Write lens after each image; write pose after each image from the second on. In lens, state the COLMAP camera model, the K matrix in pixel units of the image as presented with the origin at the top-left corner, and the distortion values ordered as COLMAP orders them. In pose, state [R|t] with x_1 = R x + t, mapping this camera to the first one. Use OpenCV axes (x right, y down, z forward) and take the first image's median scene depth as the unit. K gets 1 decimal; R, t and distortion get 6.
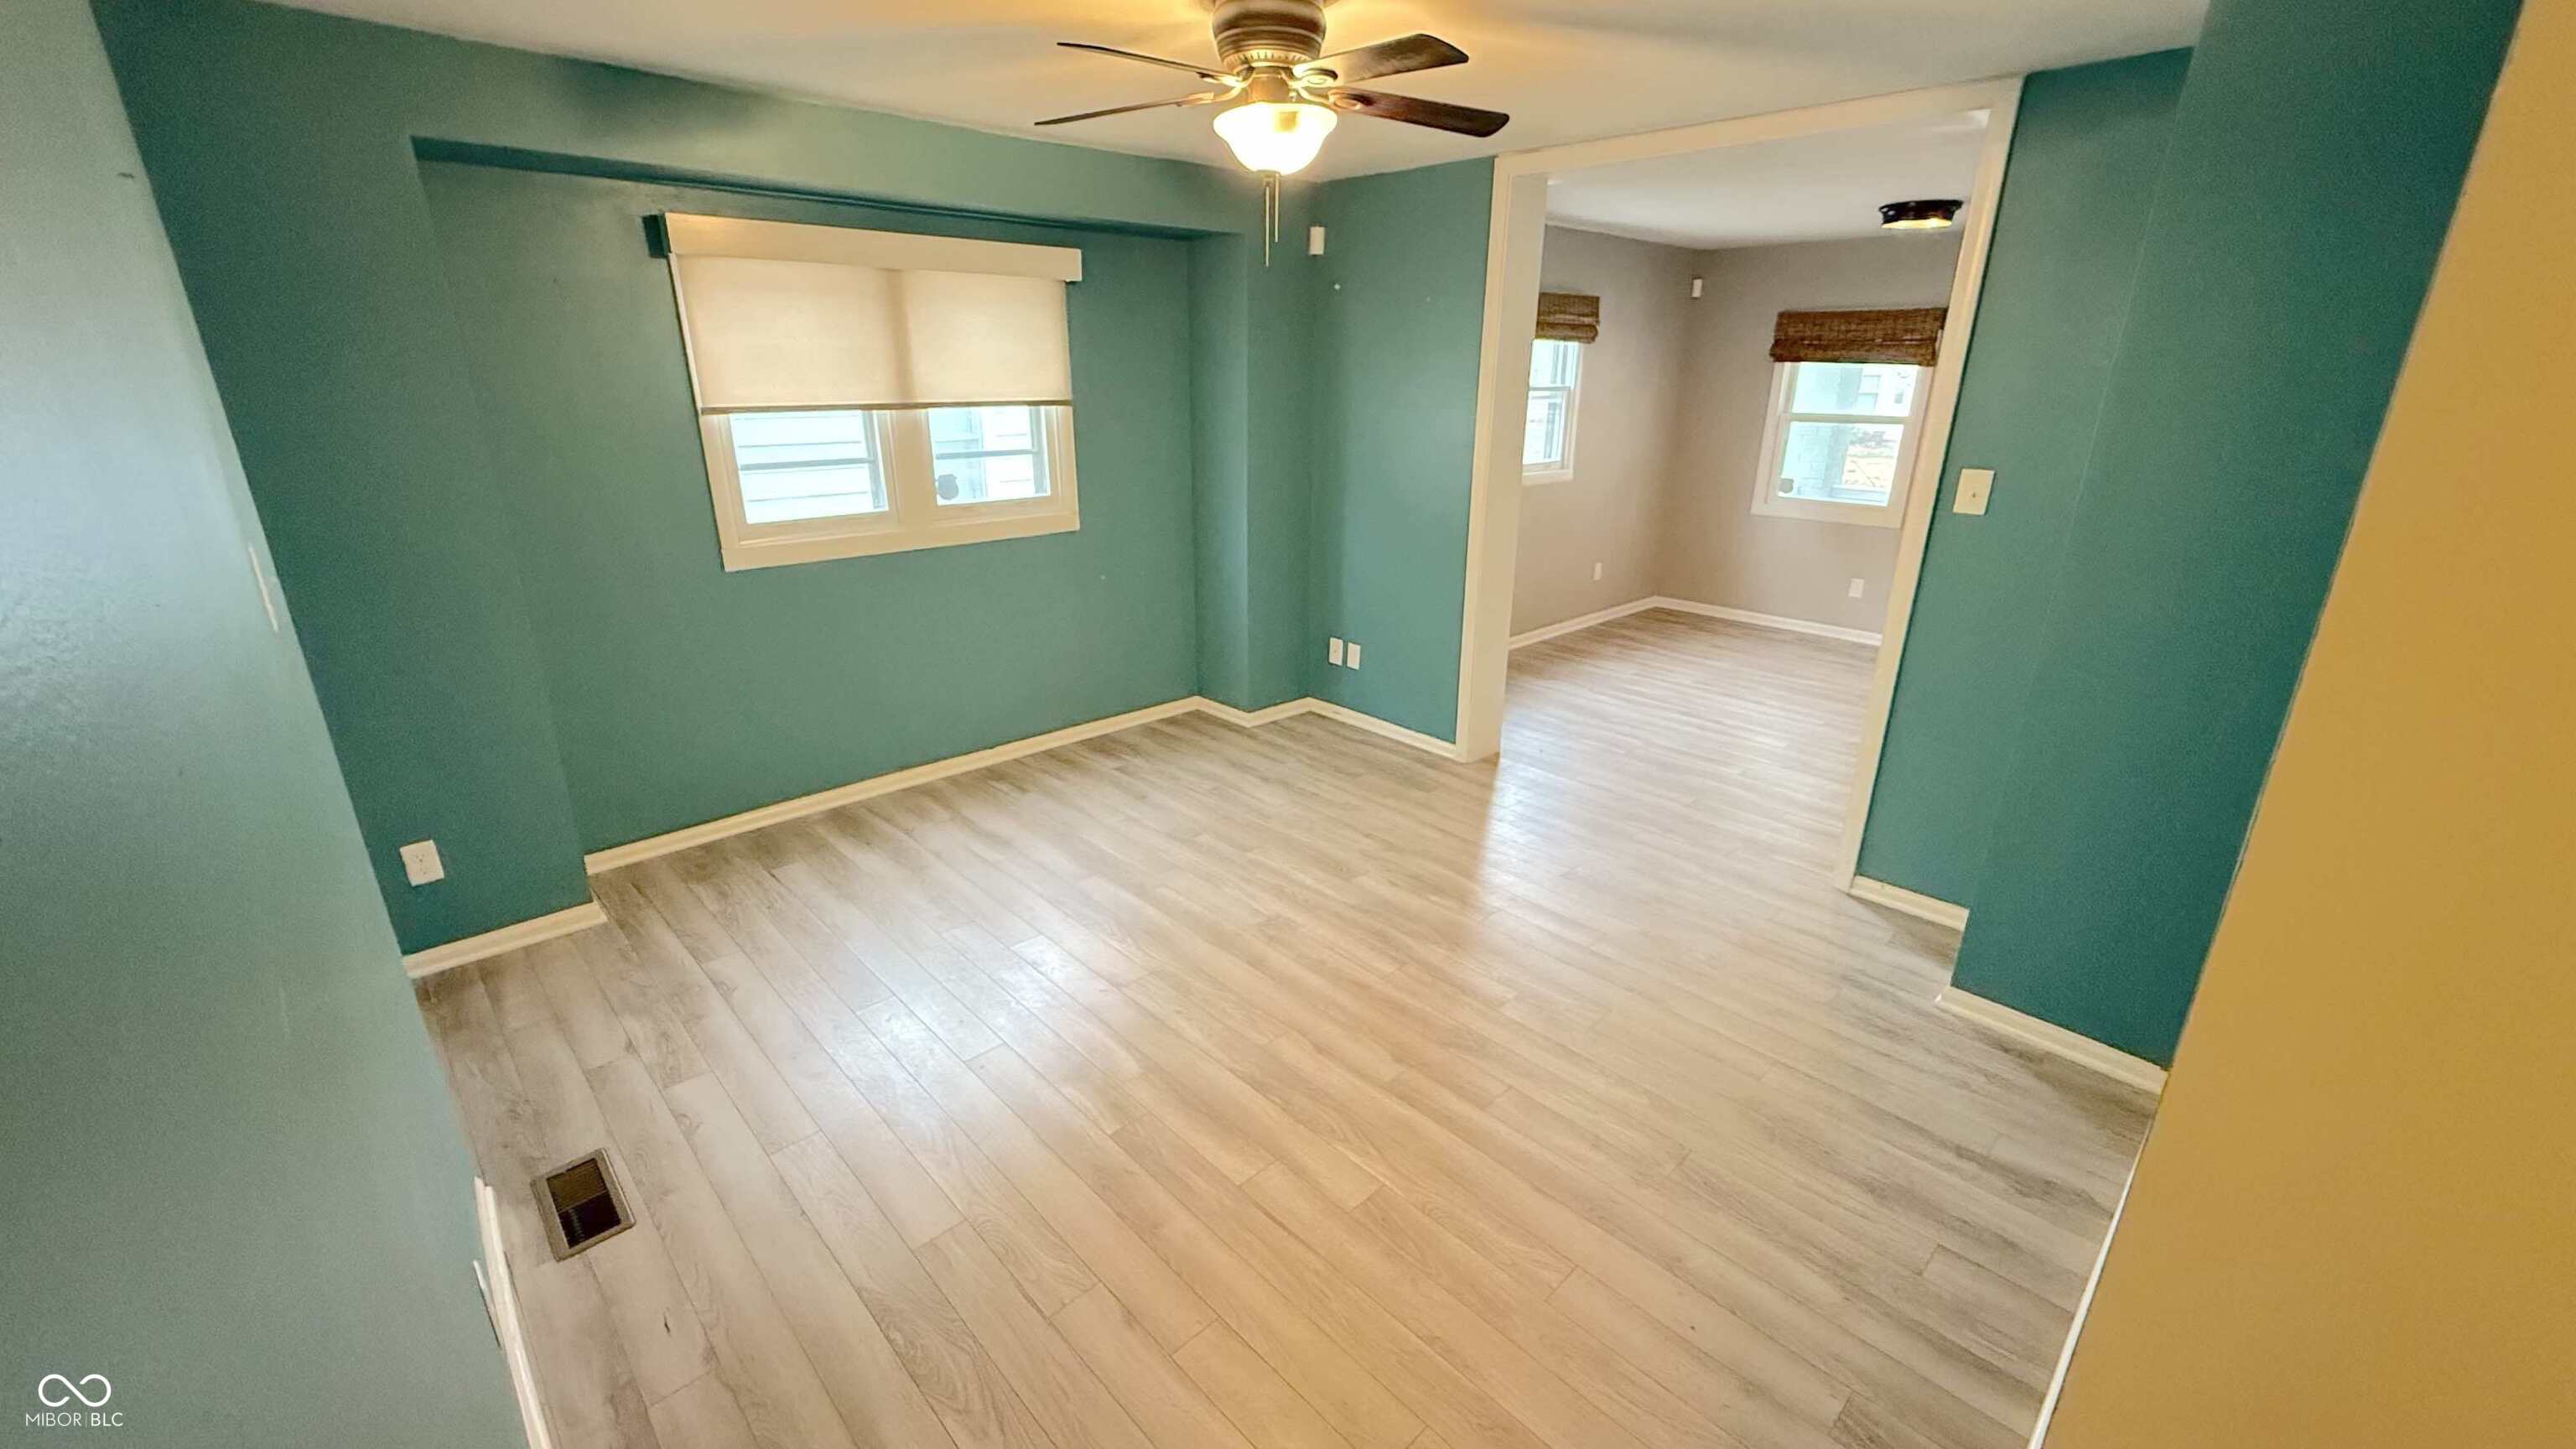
lens RADIAL K [[1022.8, 0, 1284.5], [0, 1022.8, 724.6], [0, 0, 1]] dist [0.001505, -0.000078]
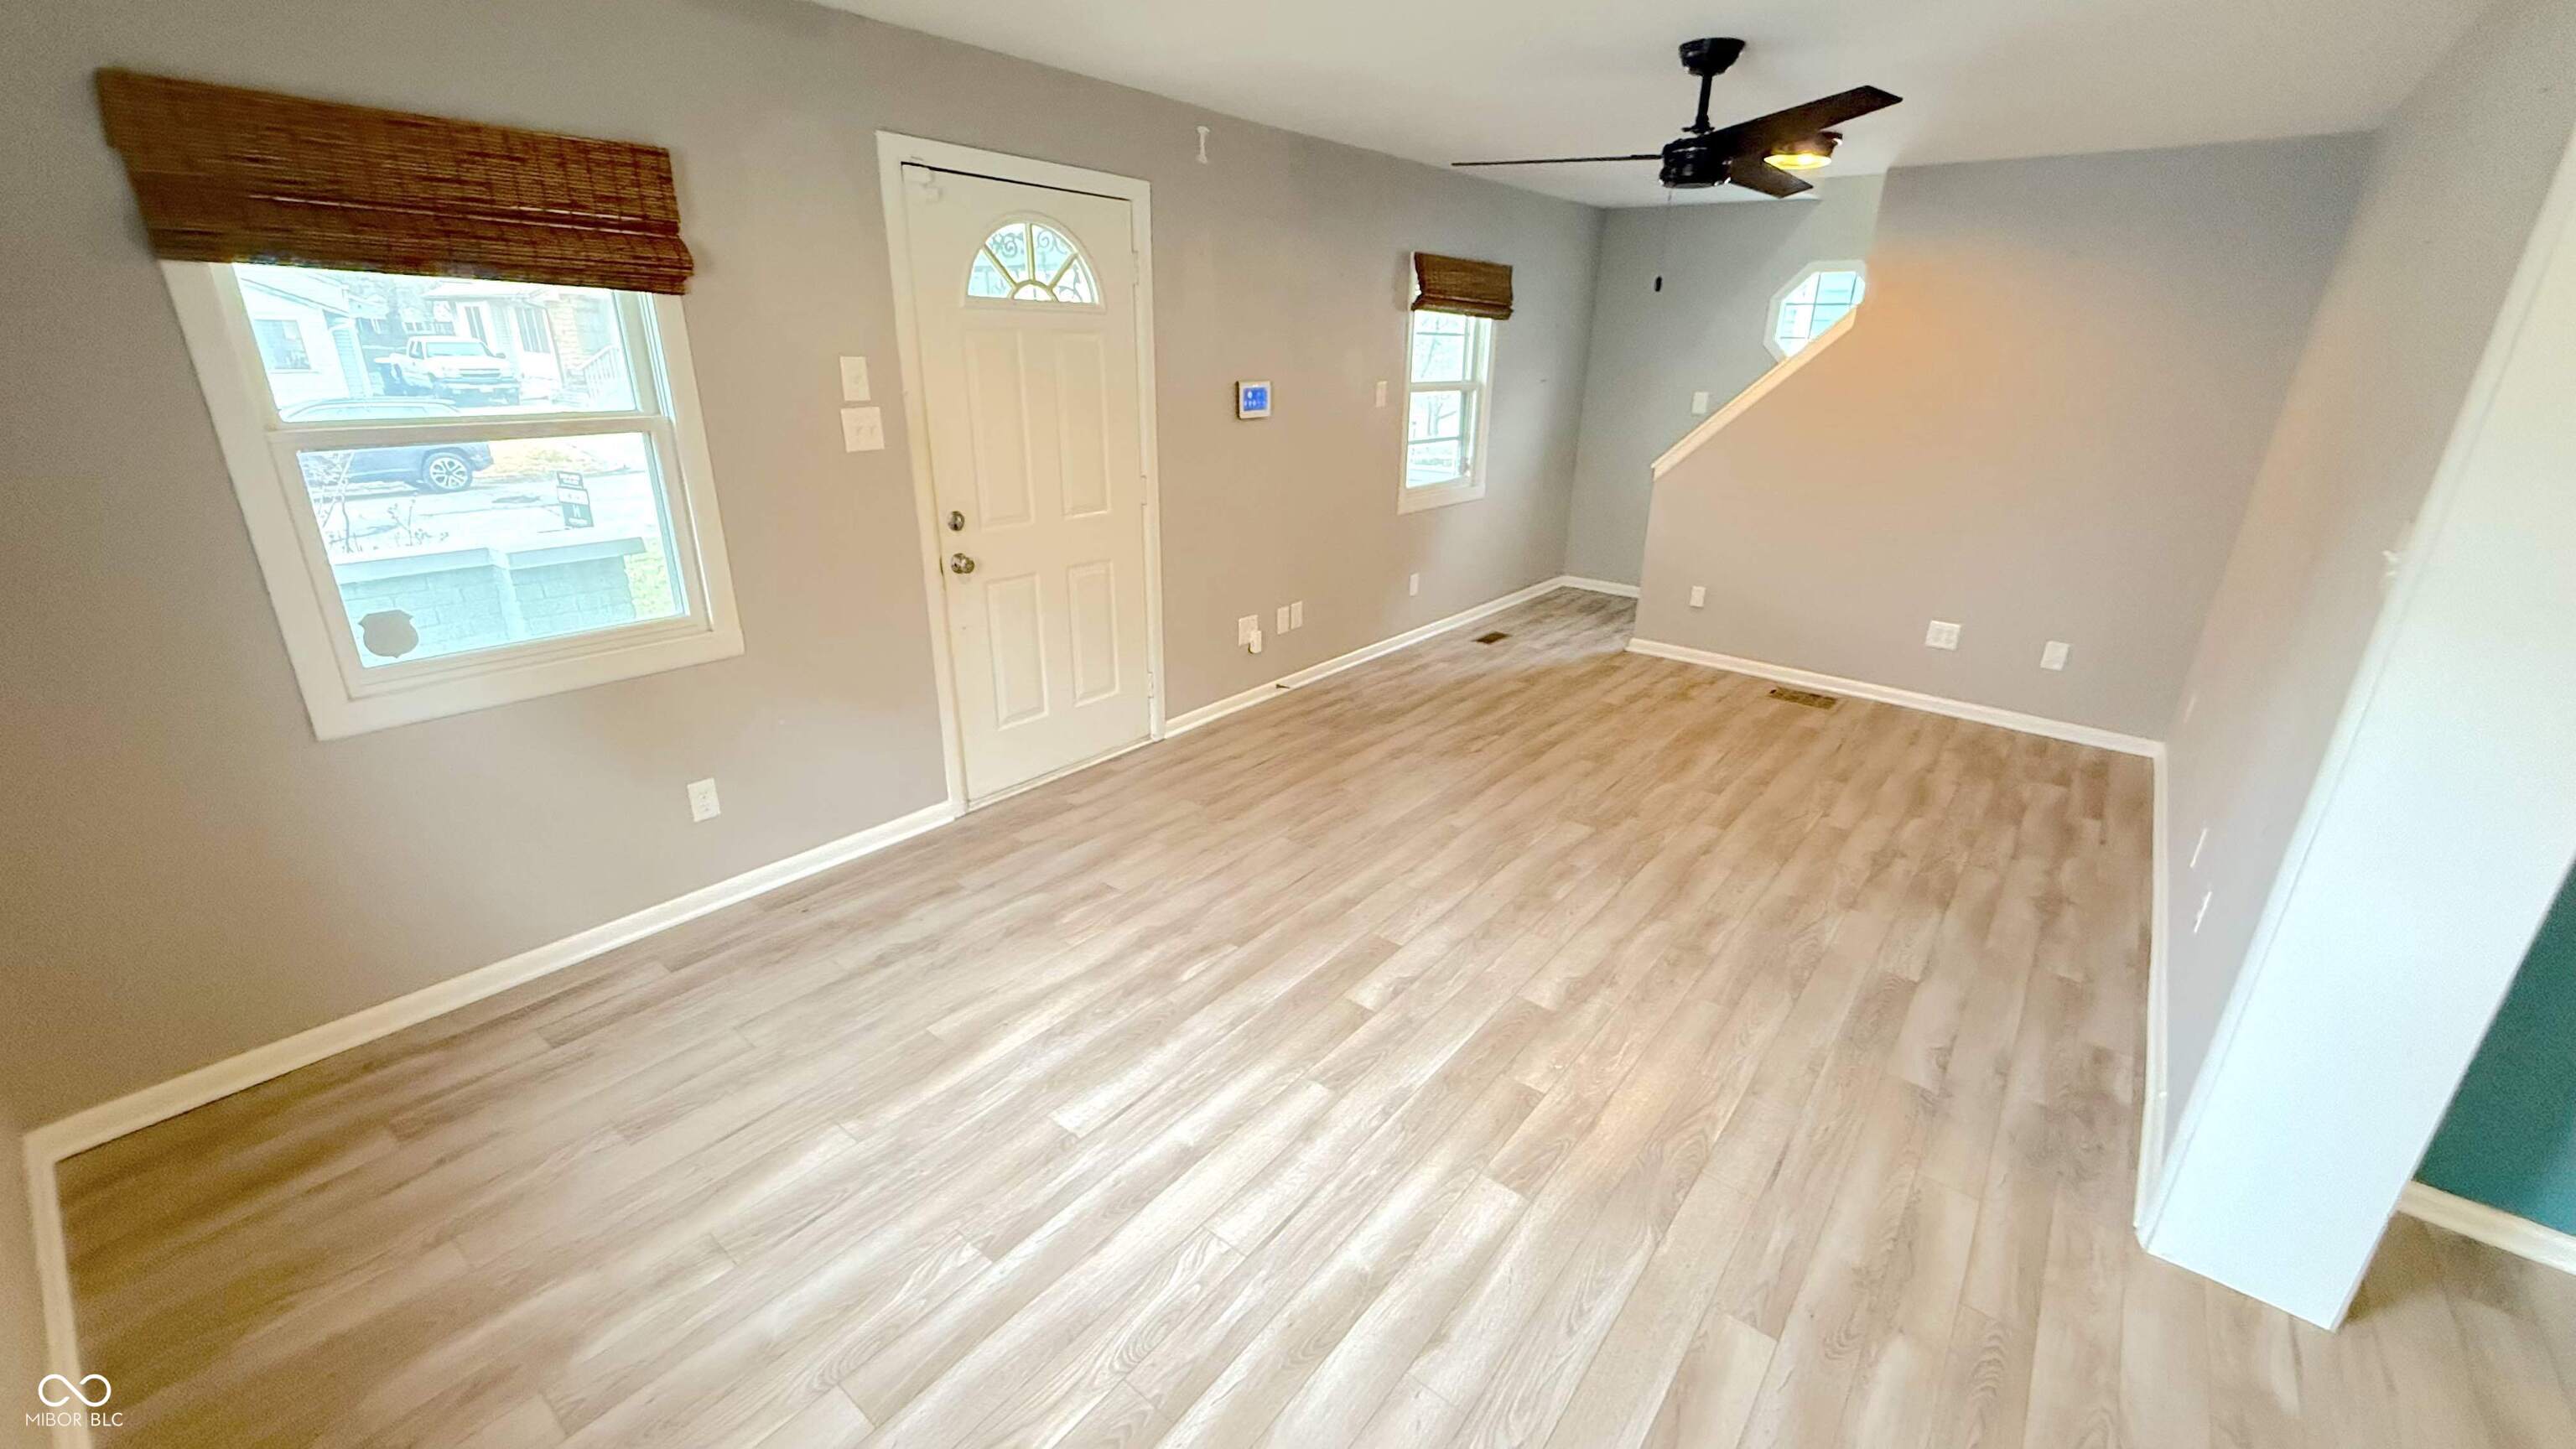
lens RADIAL K [[1022.8, 0, 1284.5], [0, 1022.8, 724.6], [0, 0, 1]] dist [0.001505, -0.000078]
pose [[-0.128914, -0.357212, 0.925084, 0.151914], [0.314062, 0.870141, 0.379762, -0.300596], [-0.940609, 0.339491, 0.000013, 0.896863]]
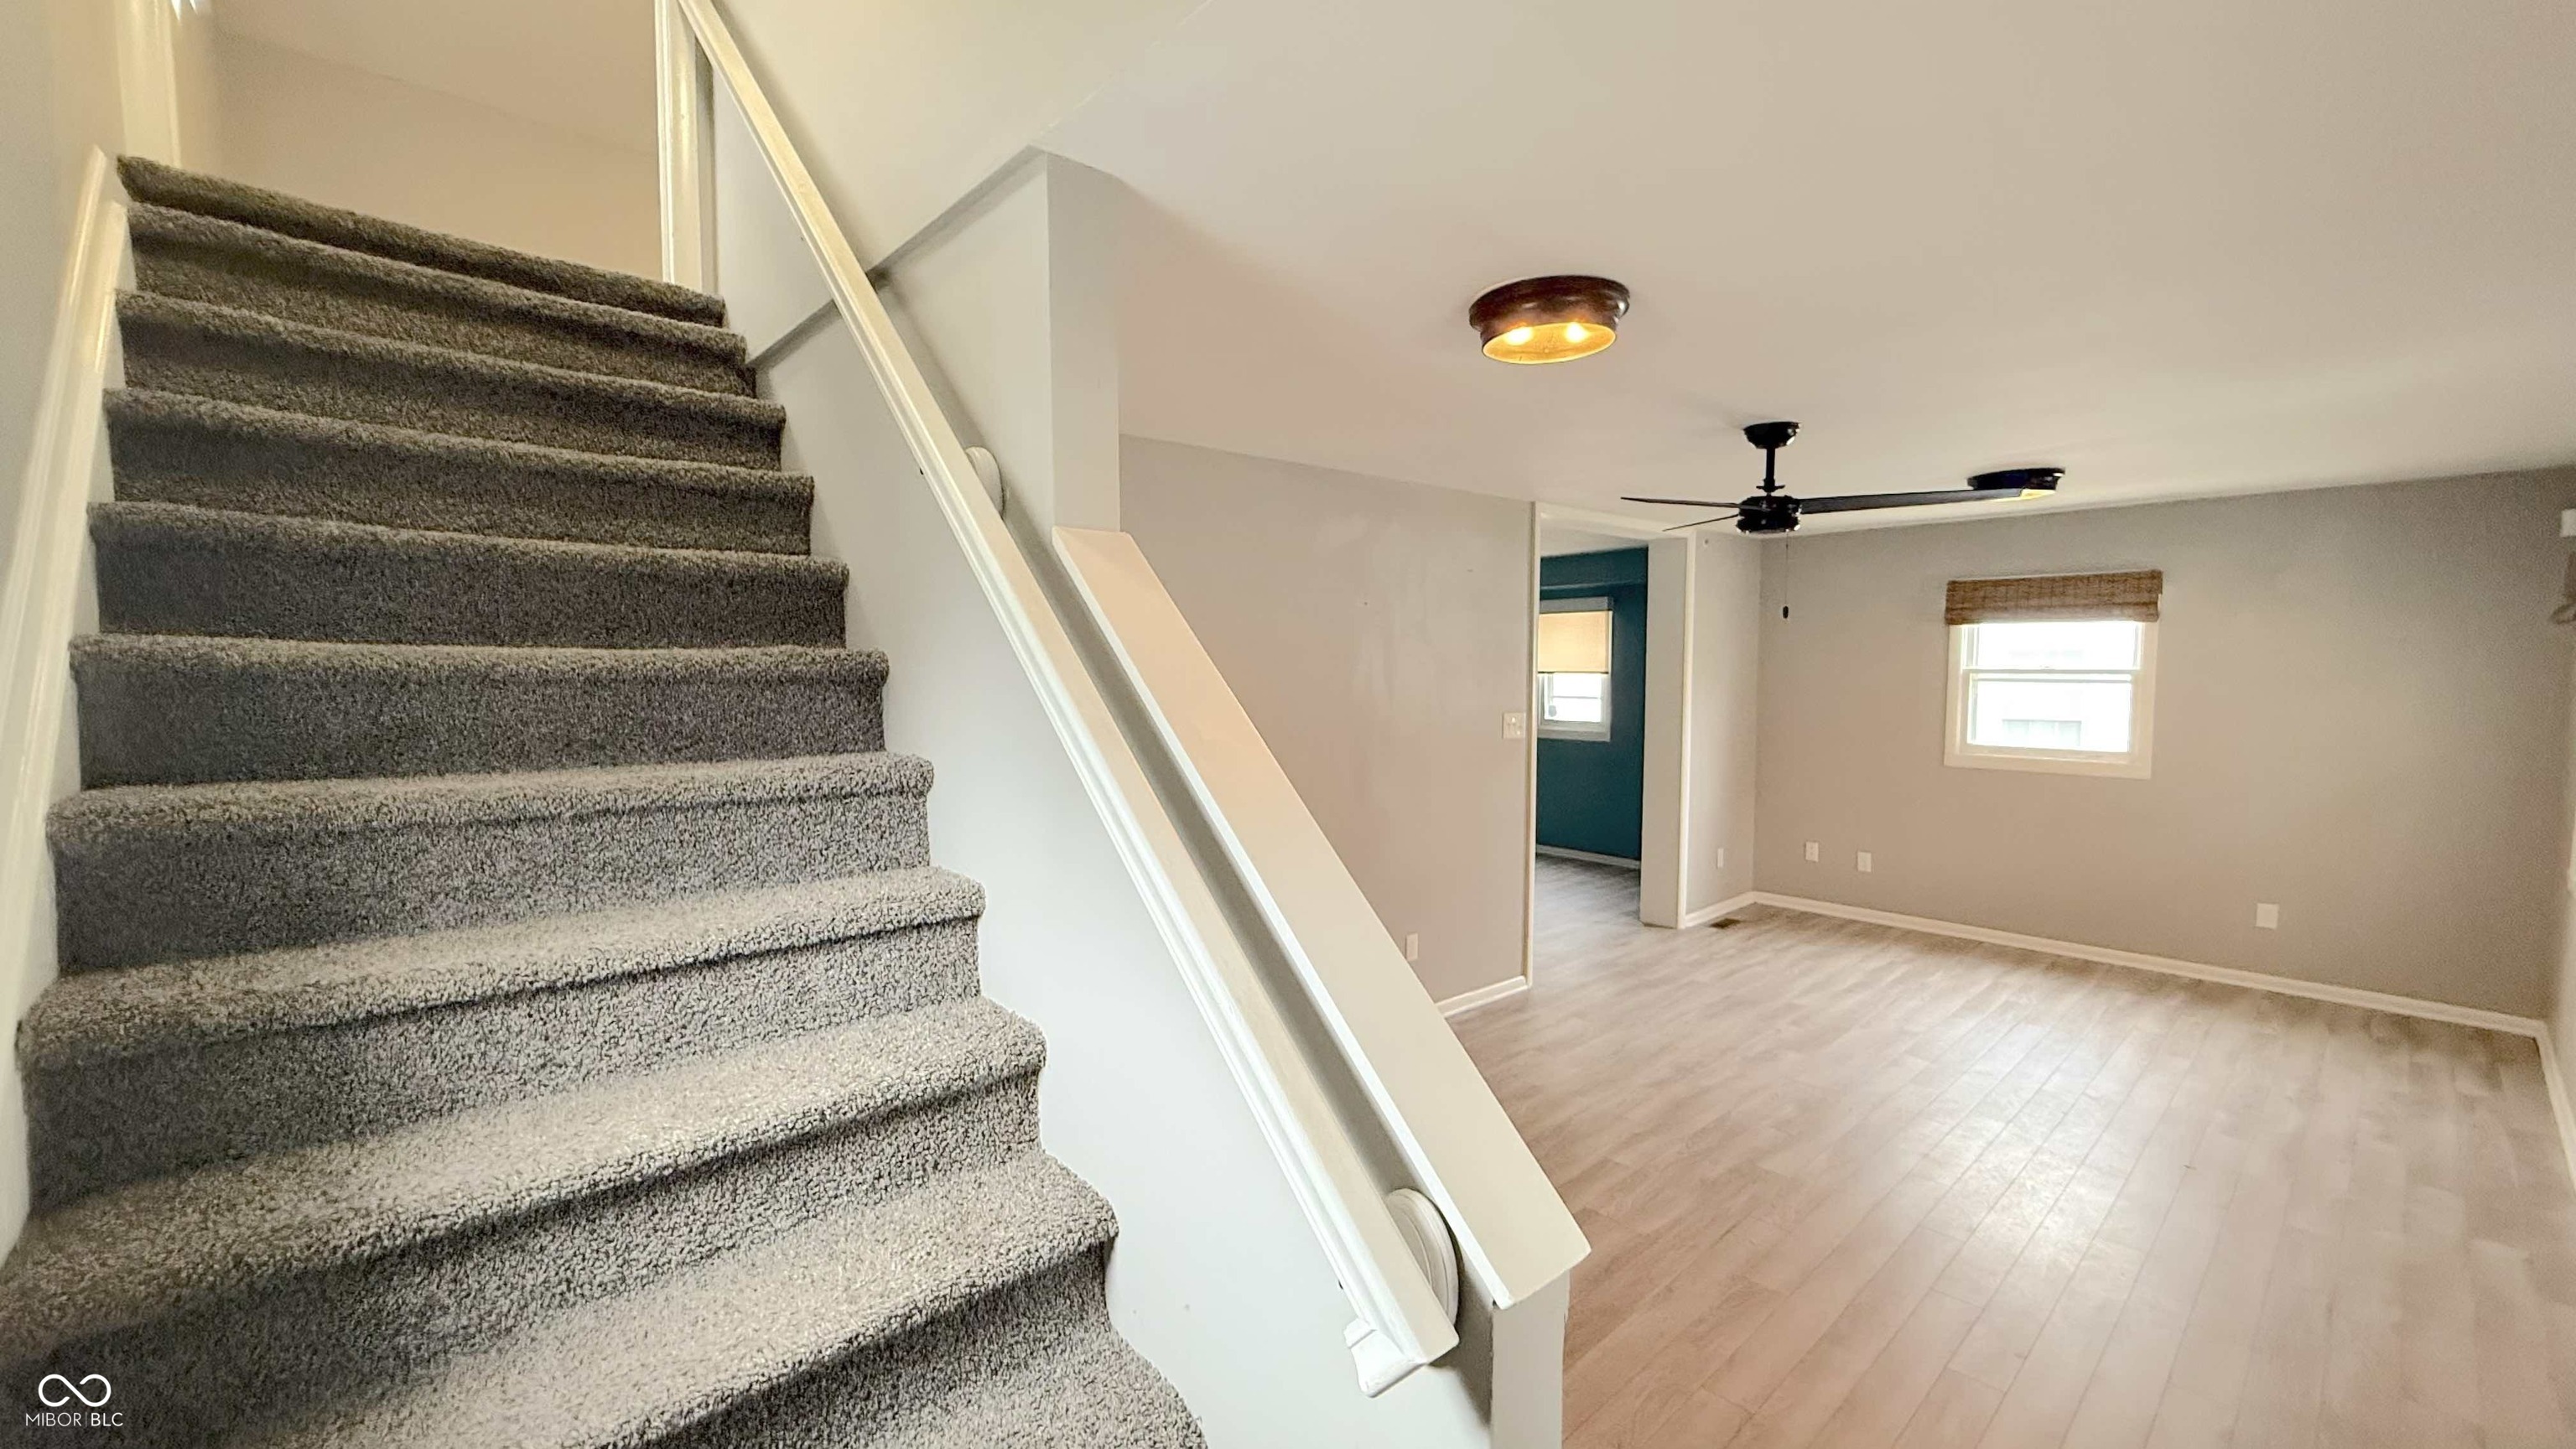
lens RADIAL K [[1022.8, 0, 1284.5], [0, 1022.8, 724.6], [0, 0, 1]] dist [0.001505, -0.000078]
pose [[-0.028736, 0.054766, -0.998086, 1.302688], [-0.332416, 0.941144, 0.061212, -0.114463], [0.942695, 0.333538, -0.008839, 0.391193]]
